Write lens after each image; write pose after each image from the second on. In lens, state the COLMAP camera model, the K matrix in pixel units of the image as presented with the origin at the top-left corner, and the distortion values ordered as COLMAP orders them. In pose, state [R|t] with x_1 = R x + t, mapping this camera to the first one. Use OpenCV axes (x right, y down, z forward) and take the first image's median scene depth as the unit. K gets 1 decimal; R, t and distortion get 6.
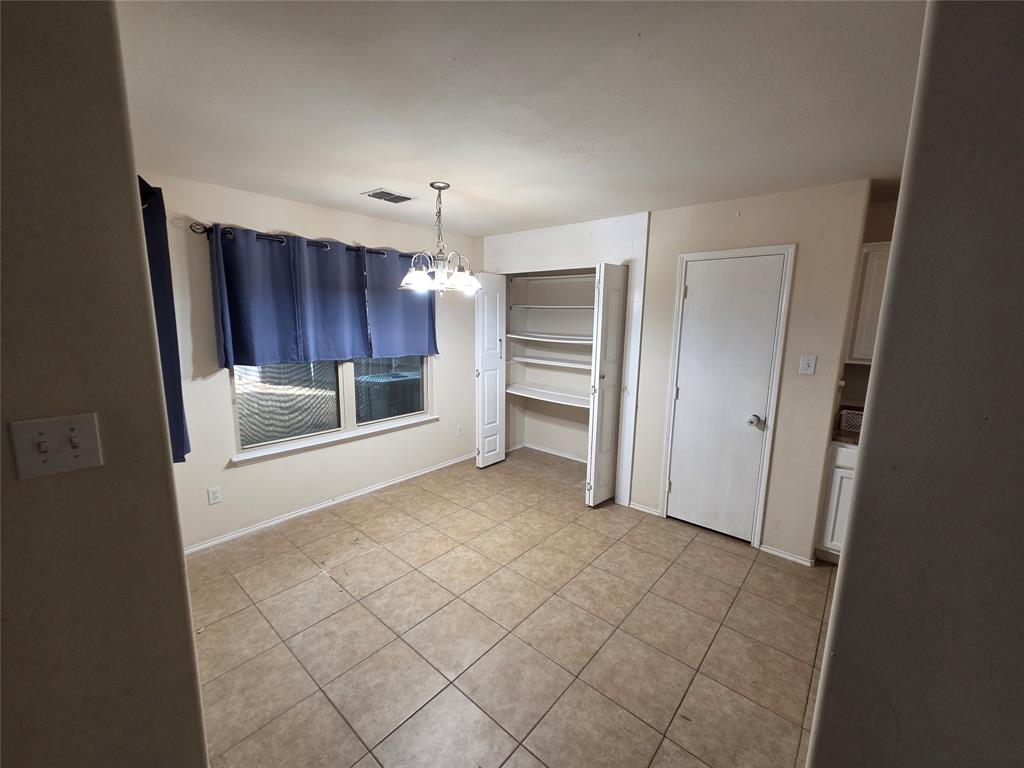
lens RADIAL K [[418.8, 0, 512.0], [0, 418.8, 384.0], [0, 0, 1]] dist [-0.000712, -0.000129]
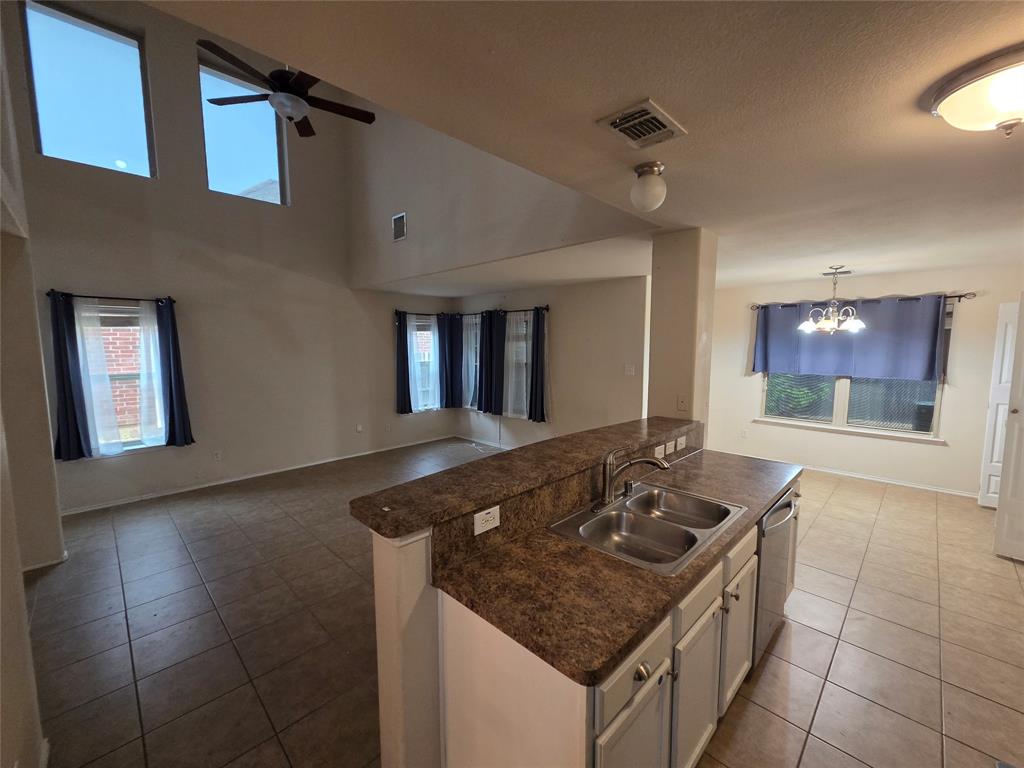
lens RADIAL K [[418.8, 0, 512.0], [0, 418.8, 384.0], [0, 0, 1]] dist [-0.000712, -0.000129]
pose [[-0.072395, 0.081596, -0.994033, 1.002277], [-0.161471, 0.982541, 0.092413, 0.015187], [0.984218, 0.167198, -0.057955, -0.038520]]
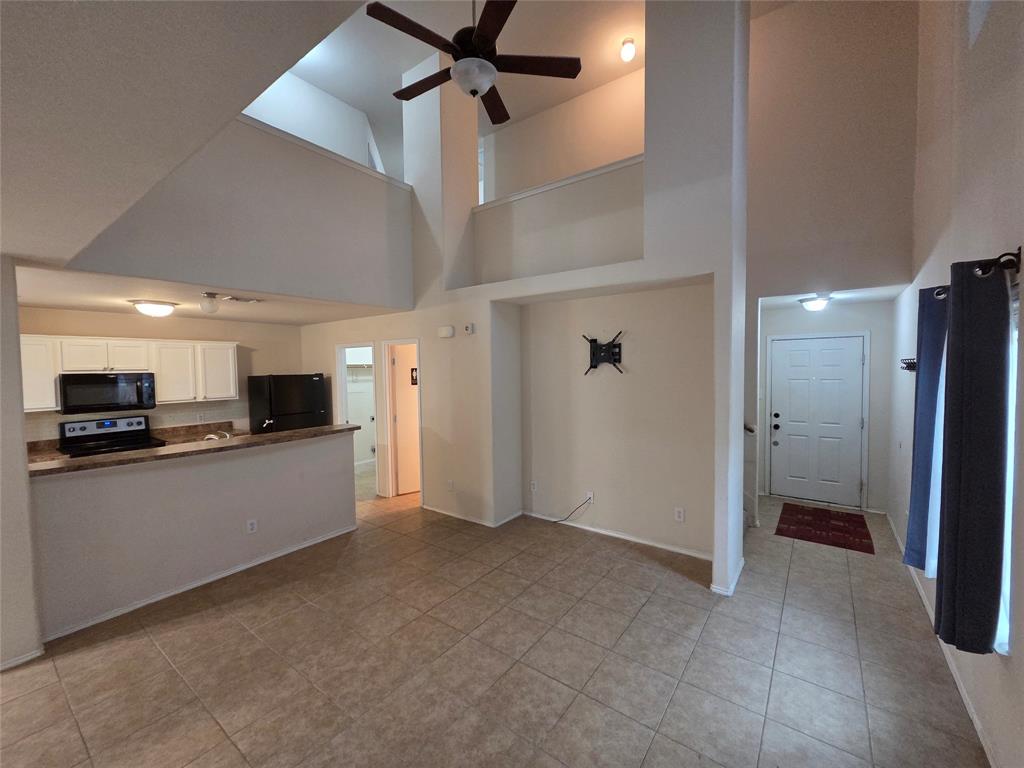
lens RADIAL K [[418.8, 0, 512.0], [0, 418.8, 384.0], [0, 0, 1]] dist [-0.000712, -0.000129]
pose [[-0.072353, -0.055706, 0.995822, -0.431869], [0.175215, 0.982202, 0.067675, 0.050411], [-0.981868, 0.179380, -0.061304, -0.511746]]
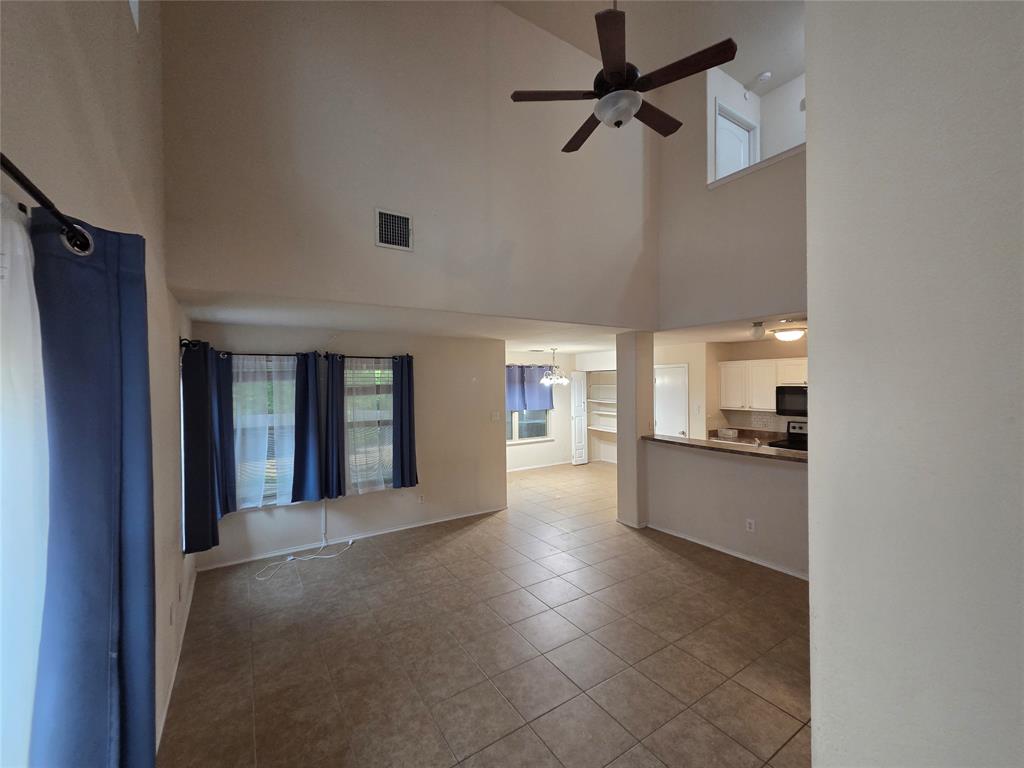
lens RADIAL K [[418.8, 0, 512.0], [0, 418.8, 384.0], [0, 0, 1]] dist [-0.000712, -0.000129]
pose [[0.960476, -0.021990, -0.277492, 0.222799], [-0.022046, 0.987734, -0.154581, 0.142796], [0.277488, 0.154589, 0.948210, -1.150808]]
